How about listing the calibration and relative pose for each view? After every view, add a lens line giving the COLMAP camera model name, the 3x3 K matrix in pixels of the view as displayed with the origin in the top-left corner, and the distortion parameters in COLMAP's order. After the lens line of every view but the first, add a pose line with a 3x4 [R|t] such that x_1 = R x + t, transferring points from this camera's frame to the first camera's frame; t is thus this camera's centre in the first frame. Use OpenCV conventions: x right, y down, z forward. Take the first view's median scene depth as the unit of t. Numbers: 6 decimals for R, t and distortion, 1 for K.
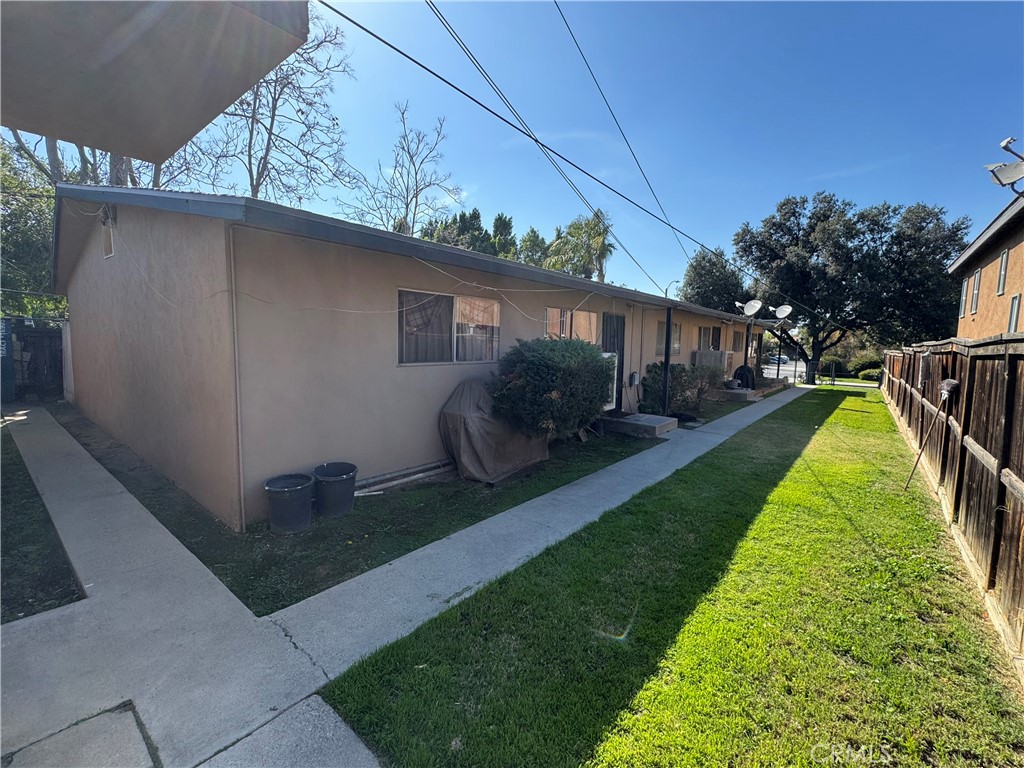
lens RADIAL K [[441.0, 0, 512.0], [0, 441.0, 384.0], [0, 0, 1]] dist [-0.002058, -0.000401]
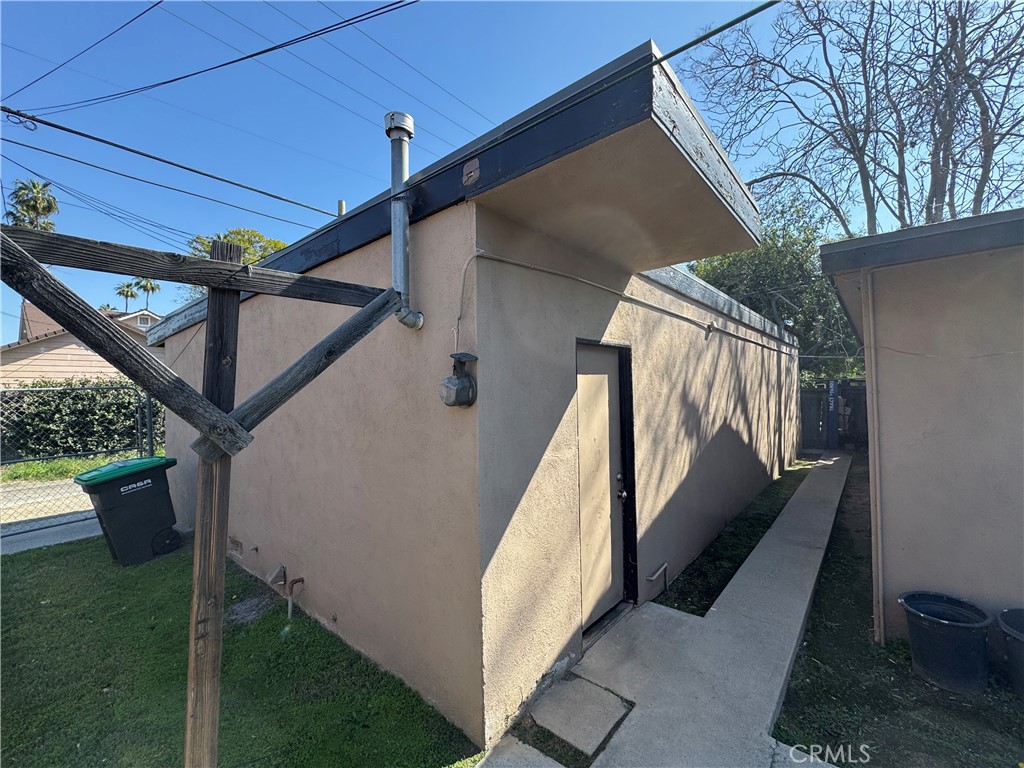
lens RADIAL K [[441.0, 0, 512.0], [0, 441.0, 384.0], [0, 0, 1]] dist [-0.002058, -0.000401]
pose [[-0.015288, -0.042035, -0.998999, 0.296620], [-0.073948, 0.996427, -0.040795, -0.071818], [0.997145, 0.073250, -0.018341, 0.443335]]
